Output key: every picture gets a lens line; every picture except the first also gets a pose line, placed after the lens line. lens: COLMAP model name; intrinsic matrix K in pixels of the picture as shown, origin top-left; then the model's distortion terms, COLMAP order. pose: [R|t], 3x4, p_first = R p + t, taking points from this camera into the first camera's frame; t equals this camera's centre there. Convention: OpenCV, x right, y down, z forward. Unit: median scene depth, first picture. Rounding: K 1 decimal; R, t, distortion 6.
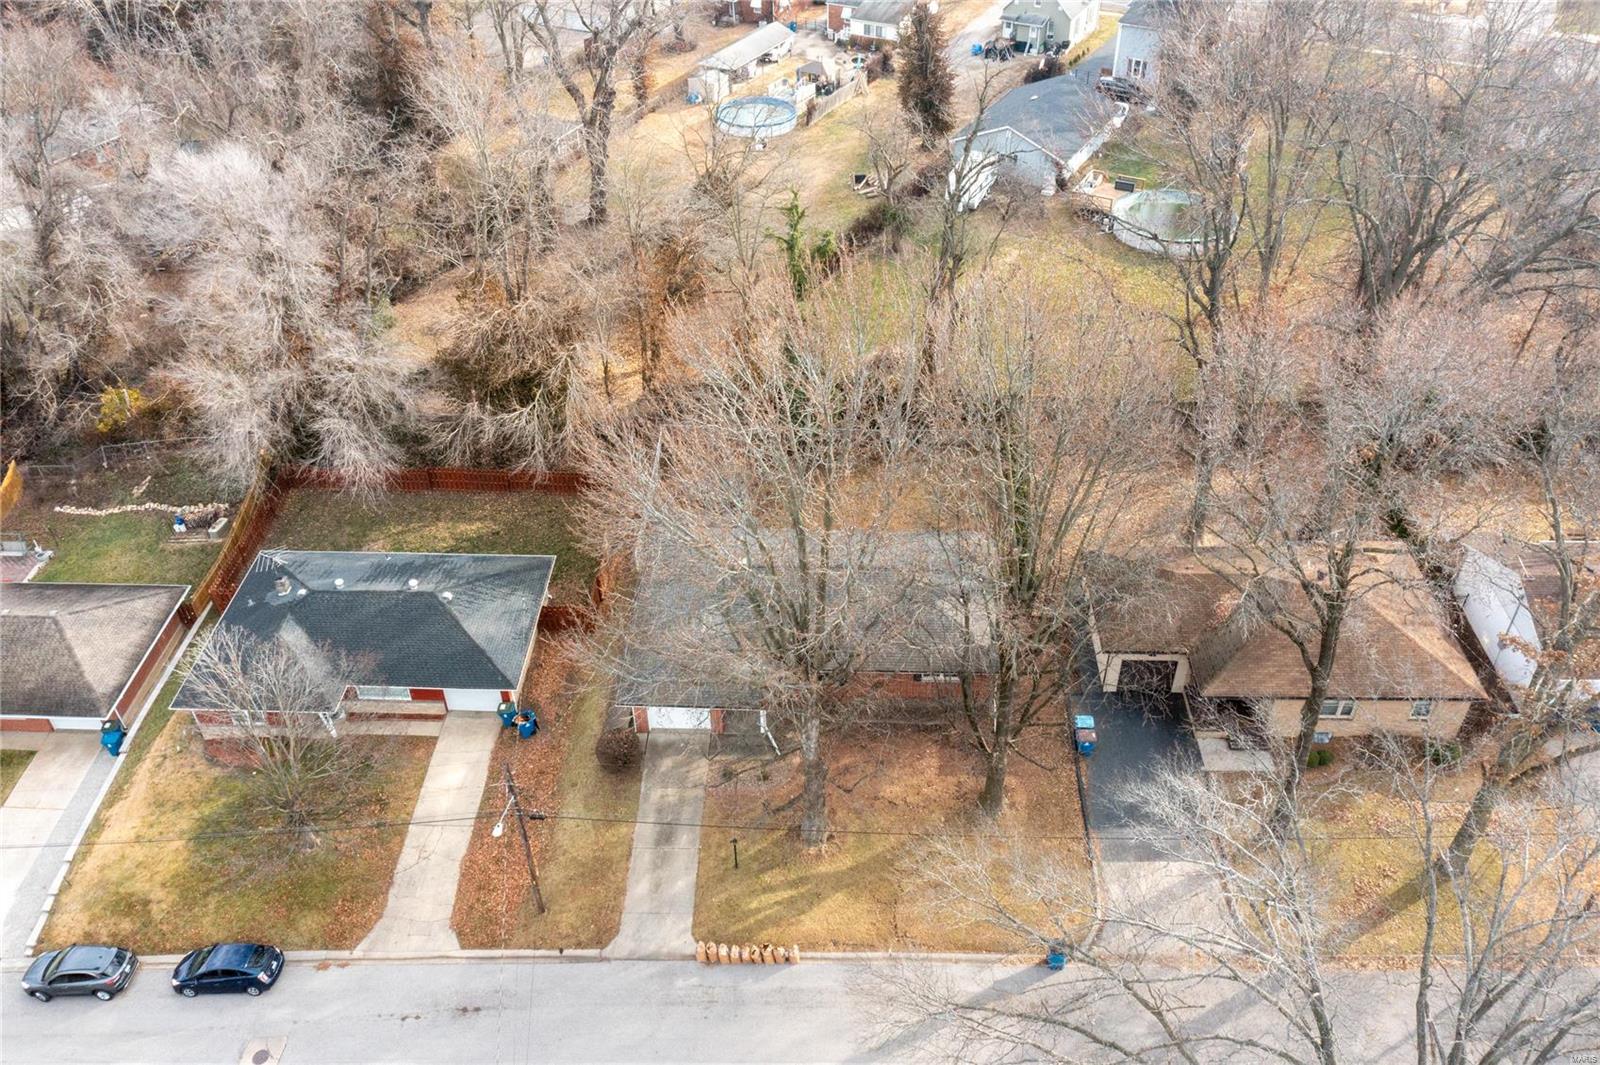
lens RADIAL K [[1143.1, 0, 800.0], [0, 1143.1, 532.5], [0, 0, 1]] dist [-0.029447, 0.002488]
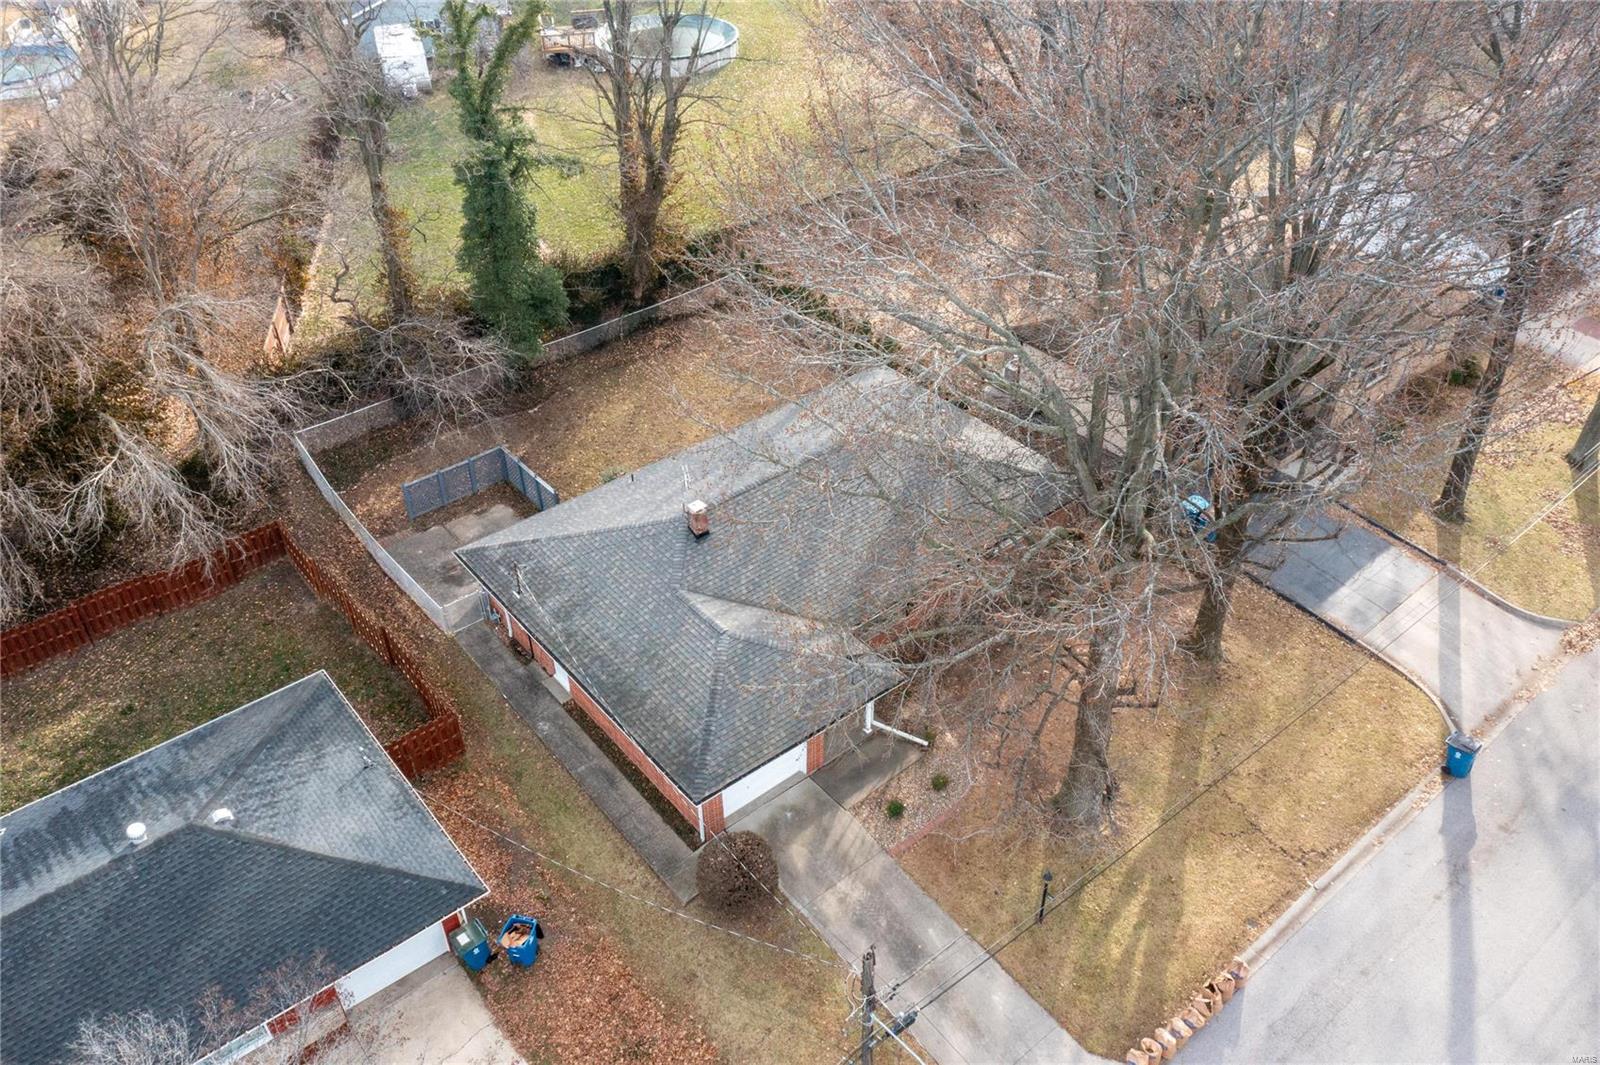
lens RADIAL K [[1143.1, 0, 800.0], [0, 1143.1, 532.5], [0, 0, 1]] dist [-0.029447, 0.002488]
pose [[0.760557, -0.398851, 0.512320, -0.346615], [0.401439, 0.909042, 0.111757, -0.010388], [-0.510295, 0.120668, 0.851492, 0.483582]]
